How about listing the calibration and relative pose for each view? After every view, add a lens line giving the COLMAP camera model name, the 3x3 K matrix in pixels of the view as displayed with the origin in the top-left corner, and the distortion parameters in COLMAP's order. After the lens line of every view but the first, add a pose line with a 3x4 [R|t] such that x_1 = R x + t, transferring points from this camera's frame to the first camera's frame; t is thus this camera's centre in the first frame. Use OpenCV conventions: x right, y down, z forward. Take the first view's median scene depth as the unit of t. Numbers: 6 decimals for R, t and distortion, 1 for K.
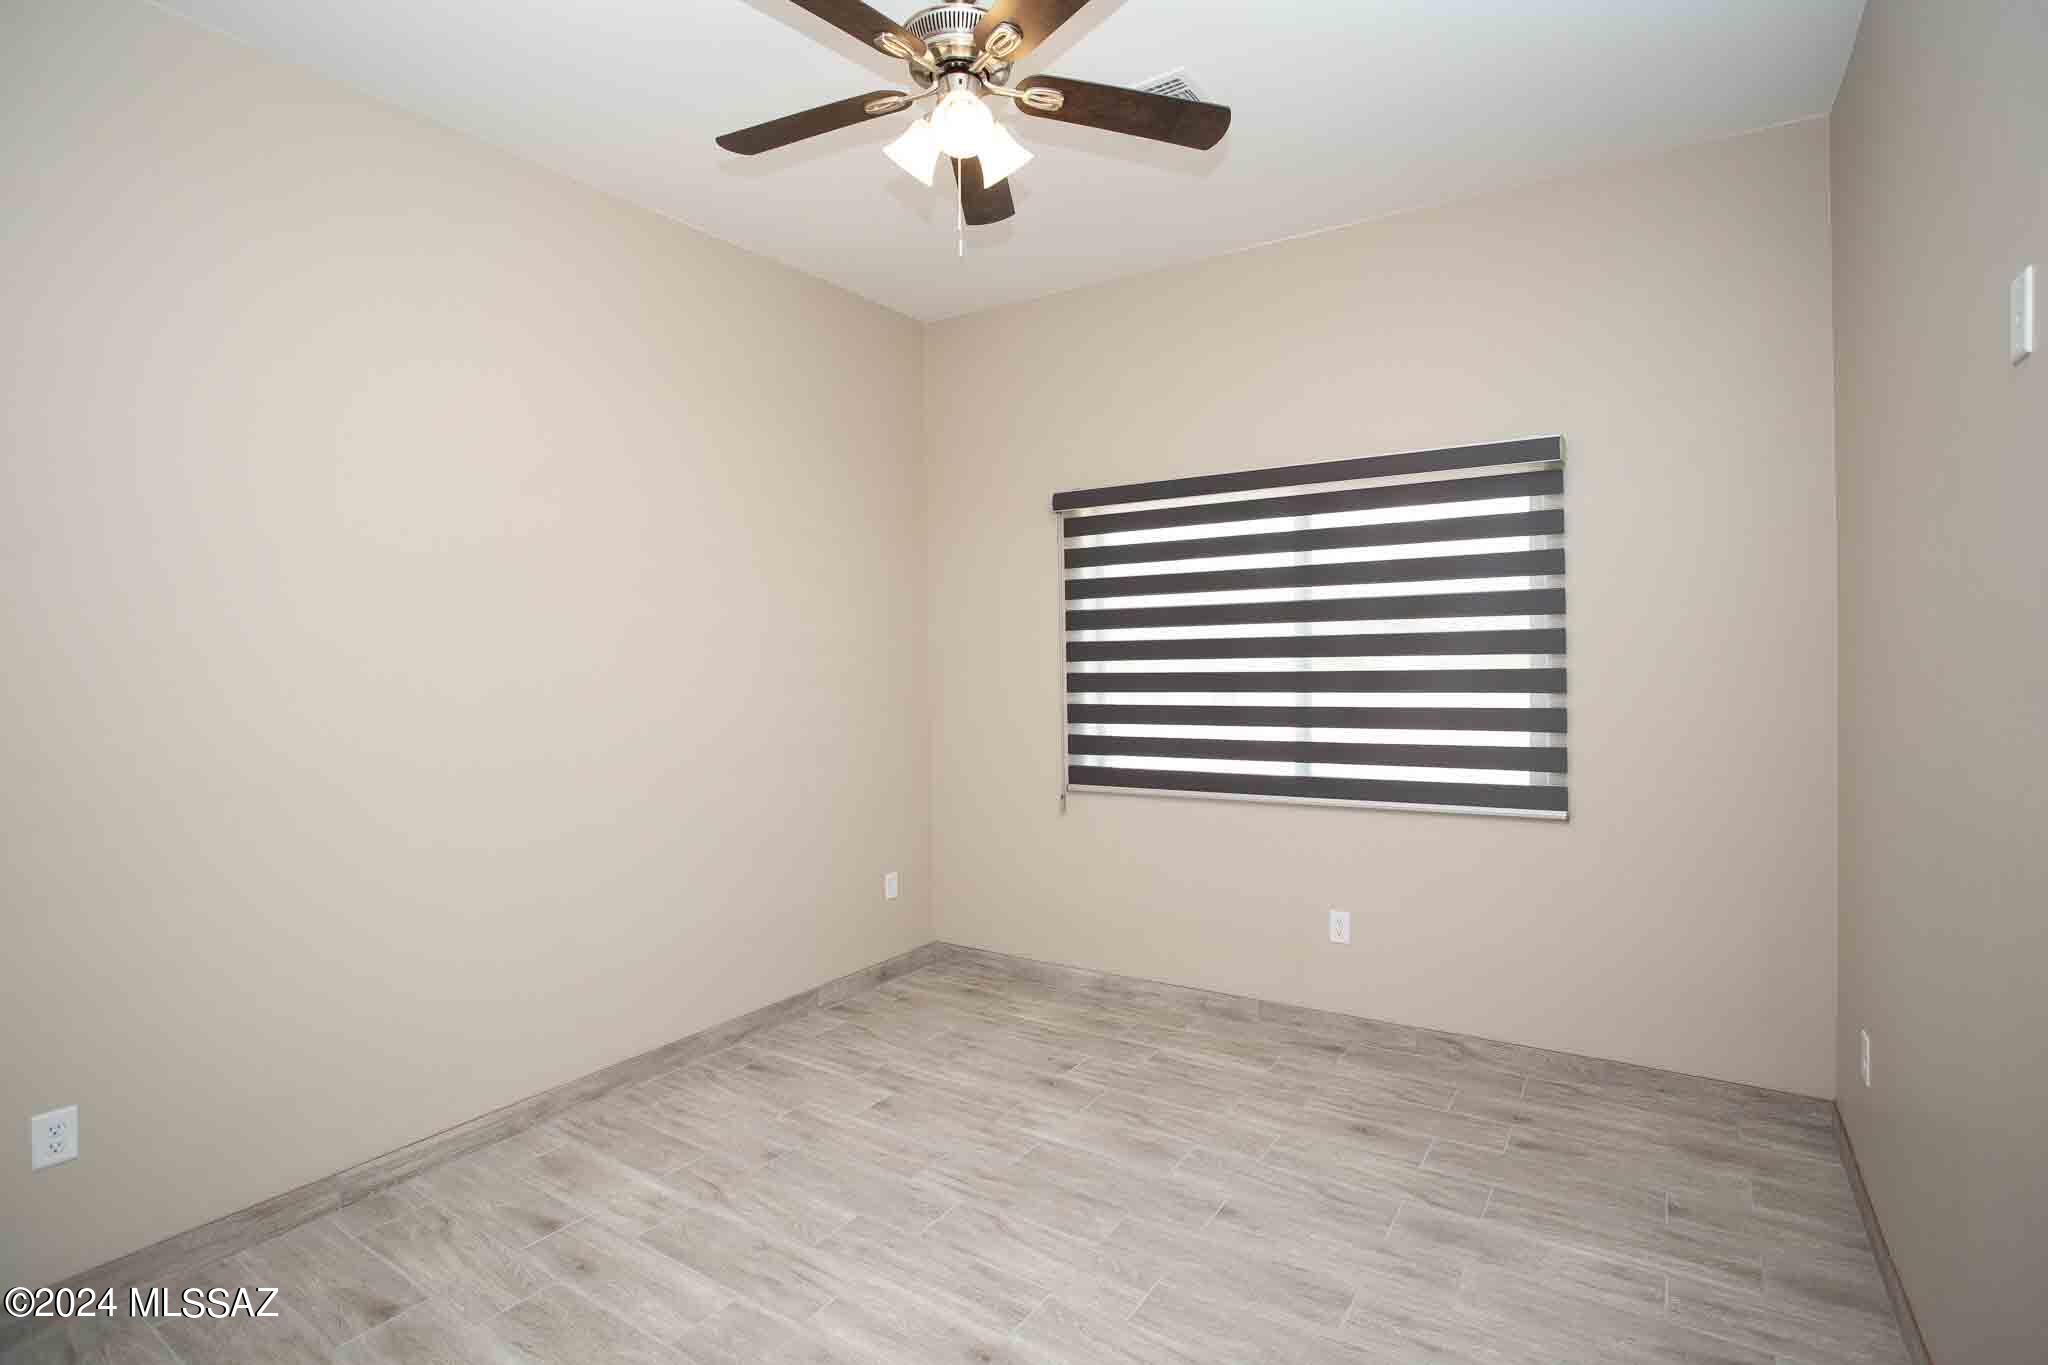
lens RADIAL K [[998.2, 0, 1024.9], [0, 998.2, 667.8], [0, 0, 1]] dist [-0.082941, 0.039211]
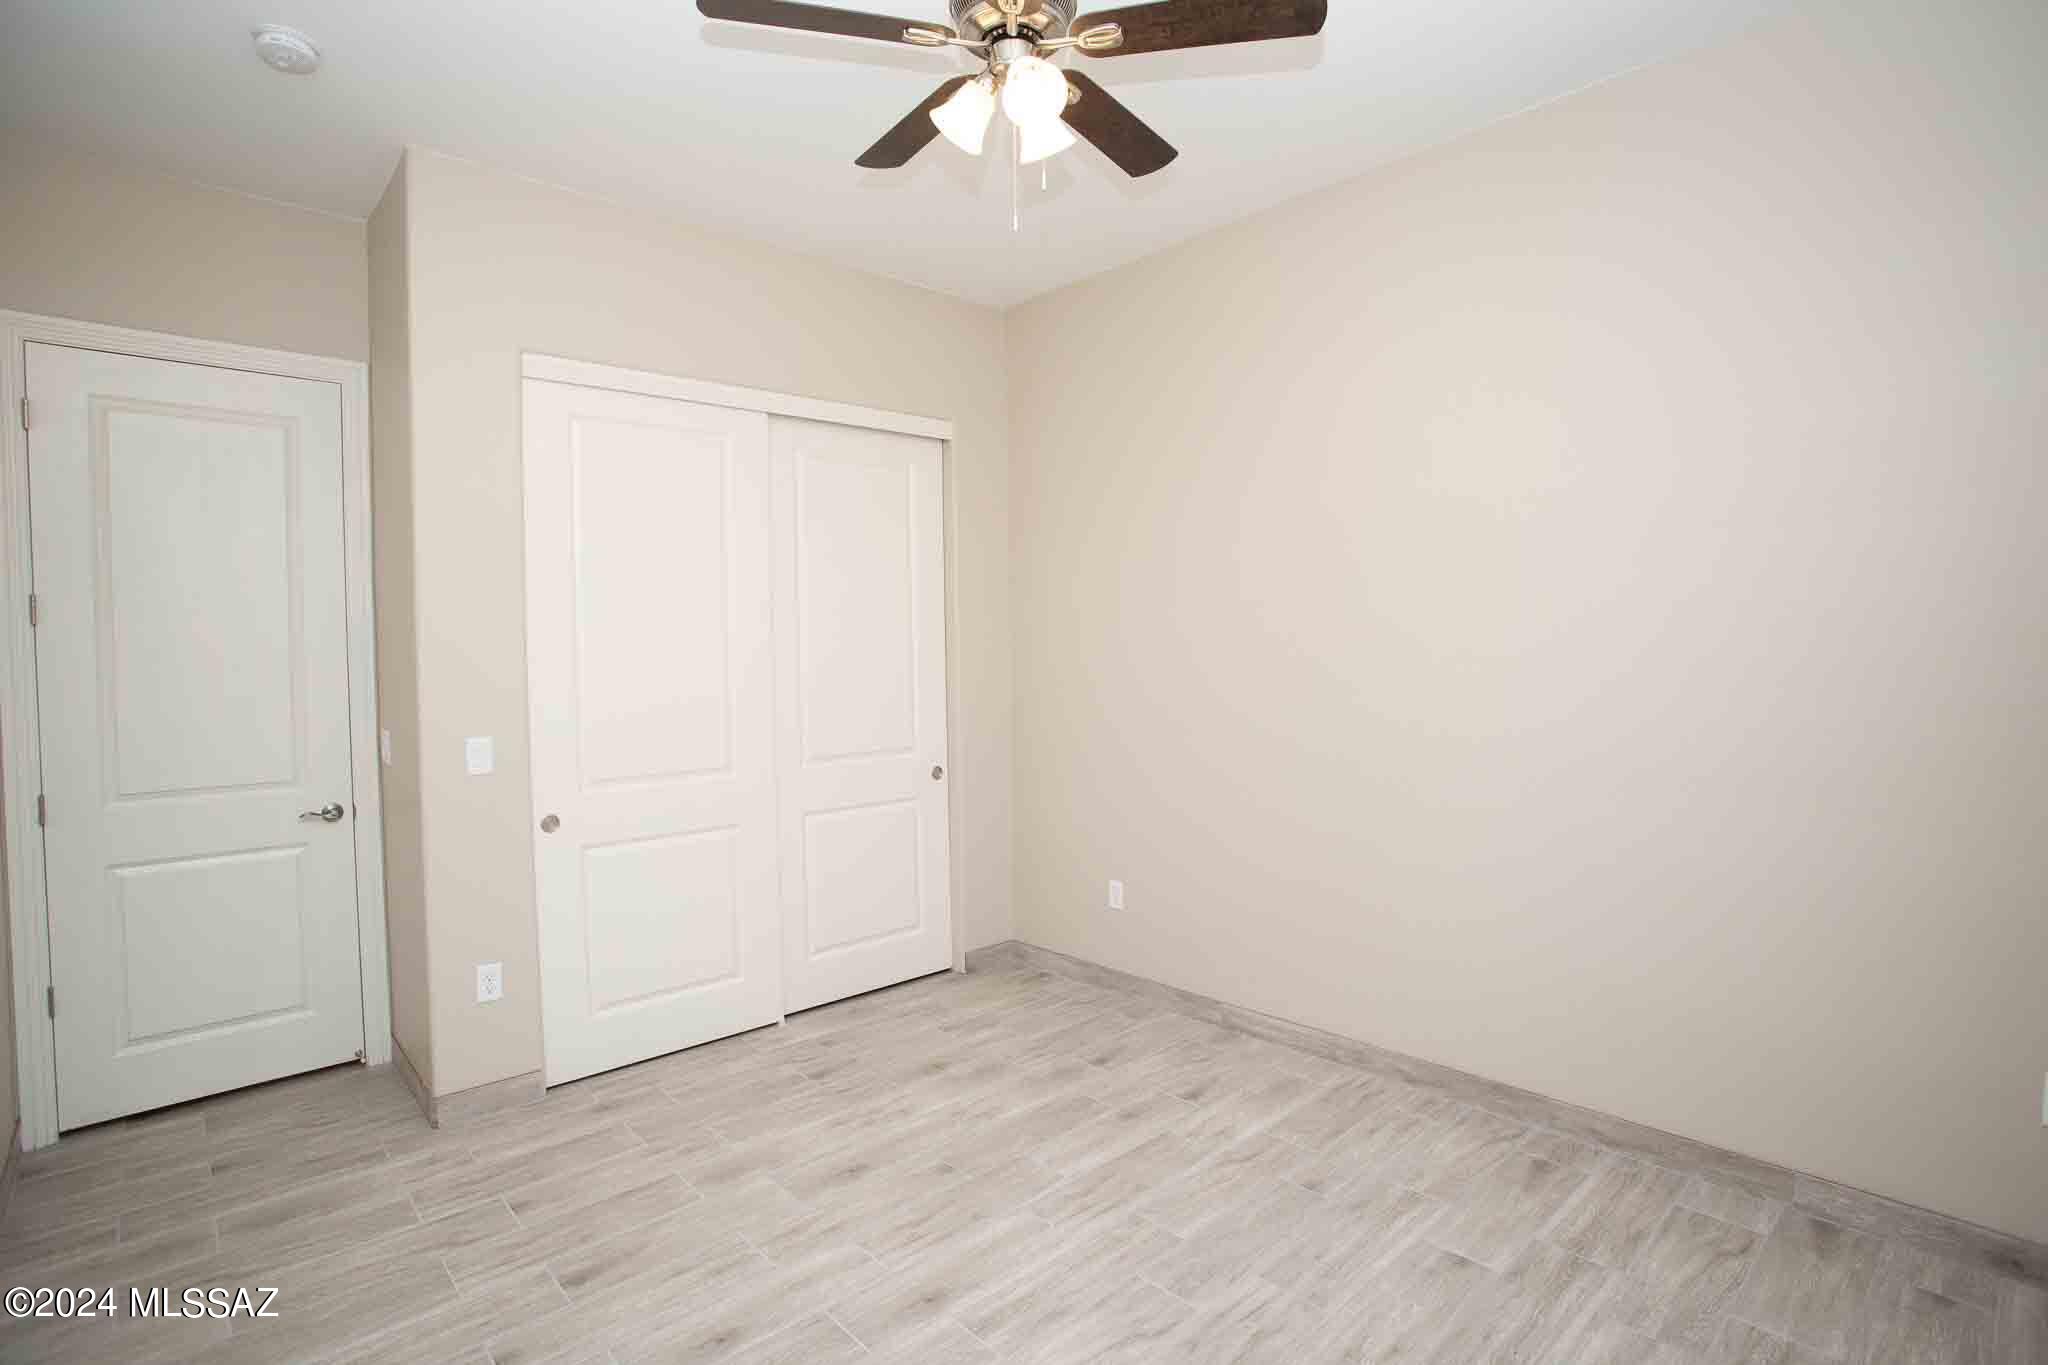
lens RADIAL K [[998.2, 0, 1024.9], [0, 998.2, 667.8], [0, 0, 1]] dist [-0.082941, 0.039211]
pose [[-0.247719, 0.045931, -0.967743, 0.685500], [0.013738, 0.998942, 0.043896, -0.037085], [0.968735, -0.002421, -0.248088, 0.973972]]
